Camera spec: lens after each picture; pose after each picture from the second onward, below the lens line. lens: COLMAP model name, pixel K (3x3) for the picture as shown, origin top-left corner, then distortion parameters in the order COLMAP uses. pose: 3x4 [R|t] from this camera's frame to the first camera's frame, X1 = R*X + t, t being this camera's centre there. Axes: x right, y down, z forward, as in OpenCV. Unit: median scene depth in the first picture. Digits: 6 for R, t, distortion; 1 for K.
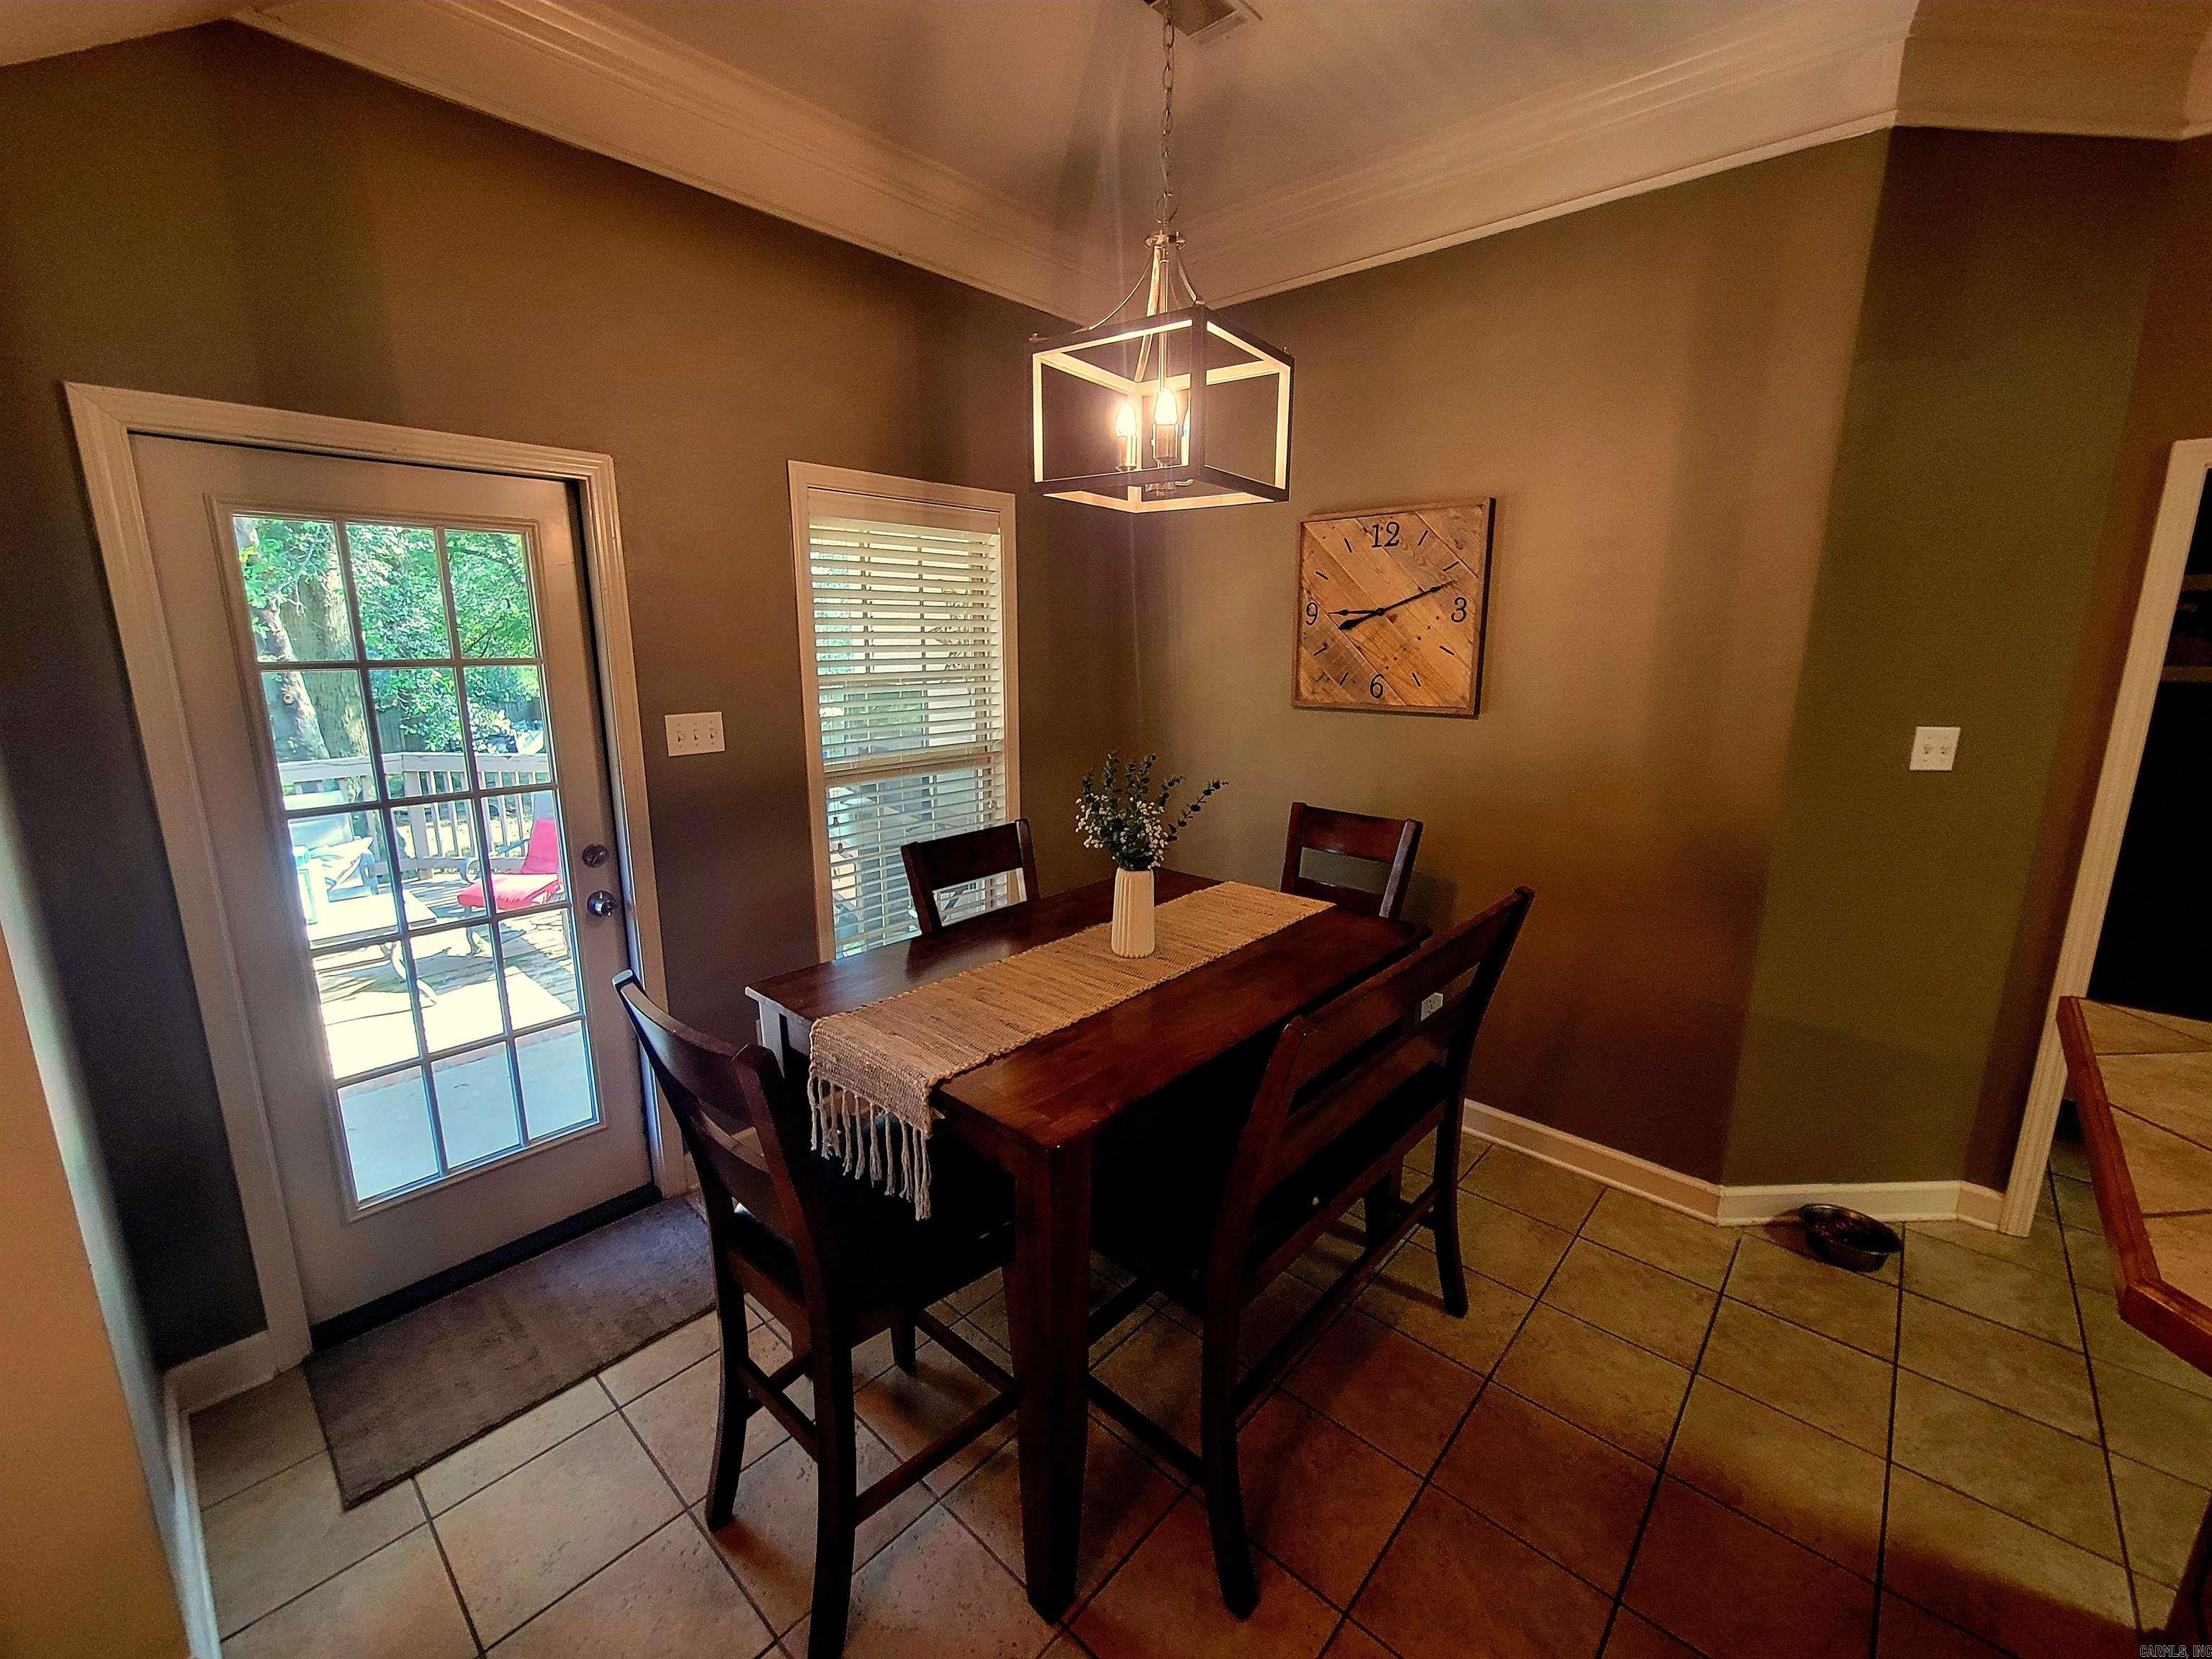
lens RADIAL K [[906.9, 0, 1113.1], [0, 906.9, 826.8], [0, 0, 1]] dist [0.003293, -0.000659]
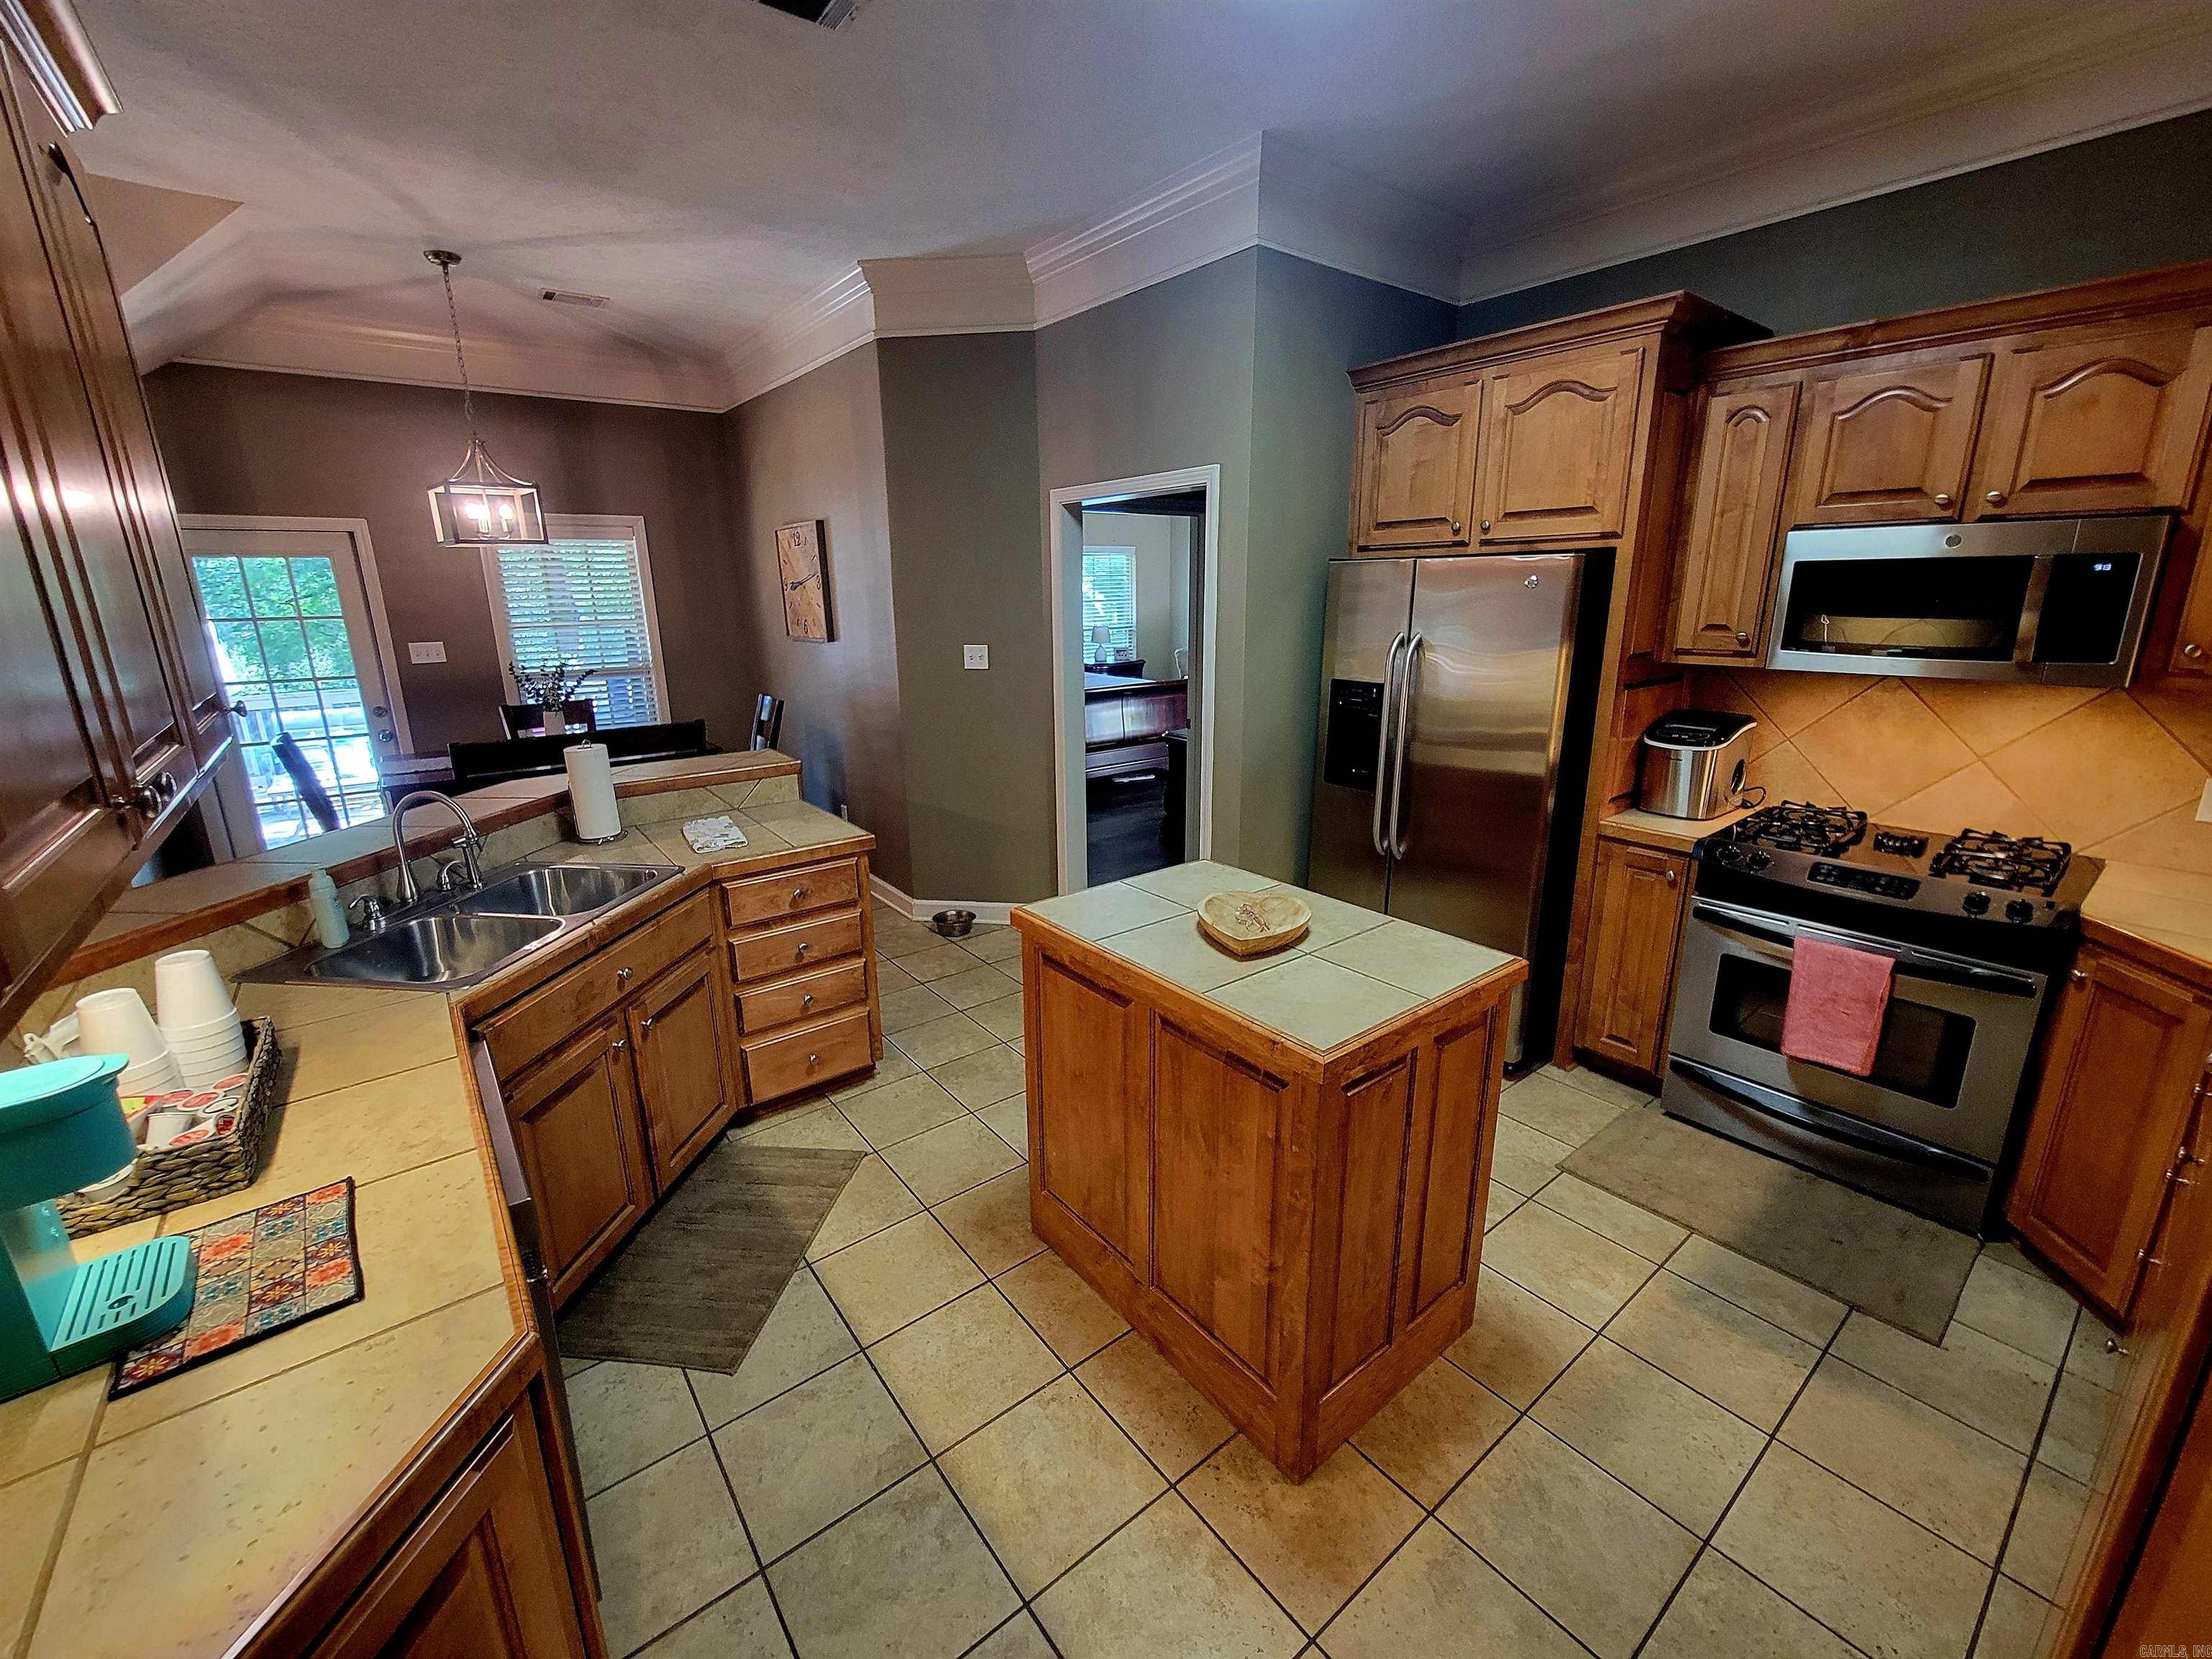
lens RADIAL K [[906.9, 0, 1098.2], [0, 906.9, 822.6], [0, 0, 1]] dist [0.003293, -0.000659]
pose [[0.983383, 0.028398, -0.179311, 1.424967], [-0.019179, 0.998414, 0.052938, 0.142947], [0.180529, -0.048619, 0.982367, -0.755799]]
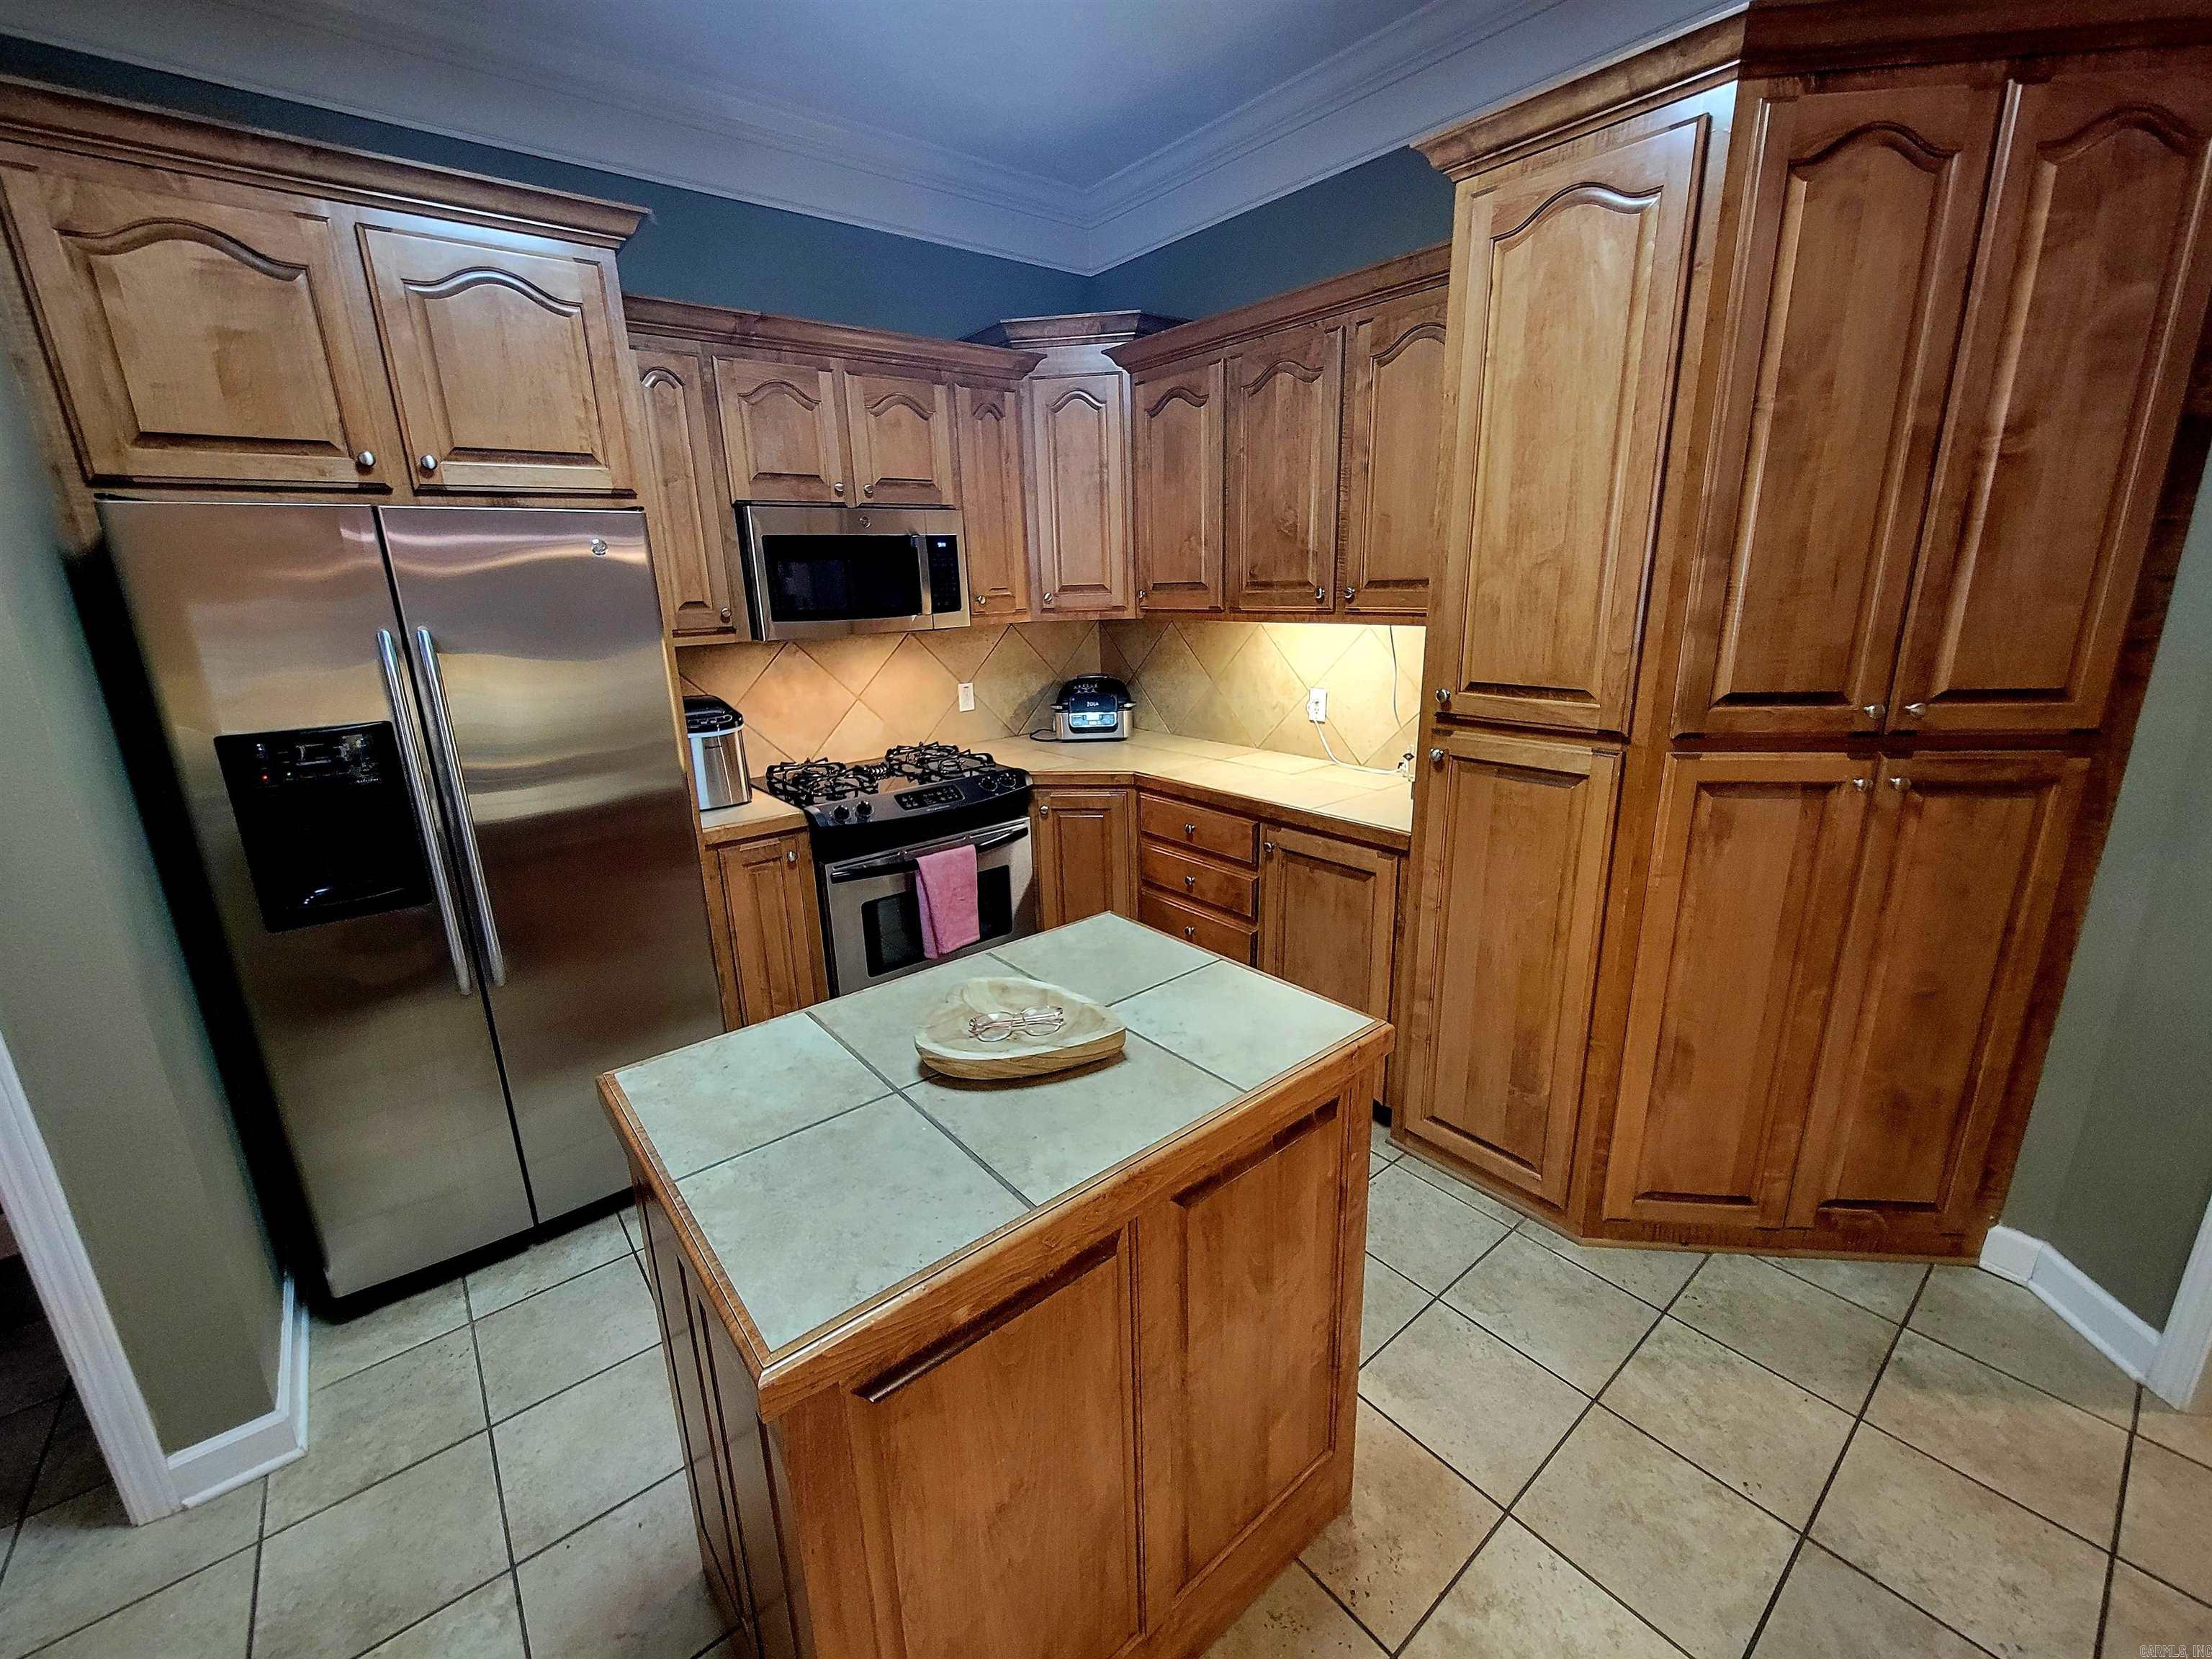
lens RADIAL K [[906.9, 0, 1088.6], [0, 906.9, 823.7], [0, 0, 1]] dist [0.003293, -0.000659]
pose [[0.165580, -0.273857, 0.947410, 0.943011], [0.230068, 0.944890, 0.232920, 0.042123], [-0.958985, 0.179402, 0.219460, -0.096124]]
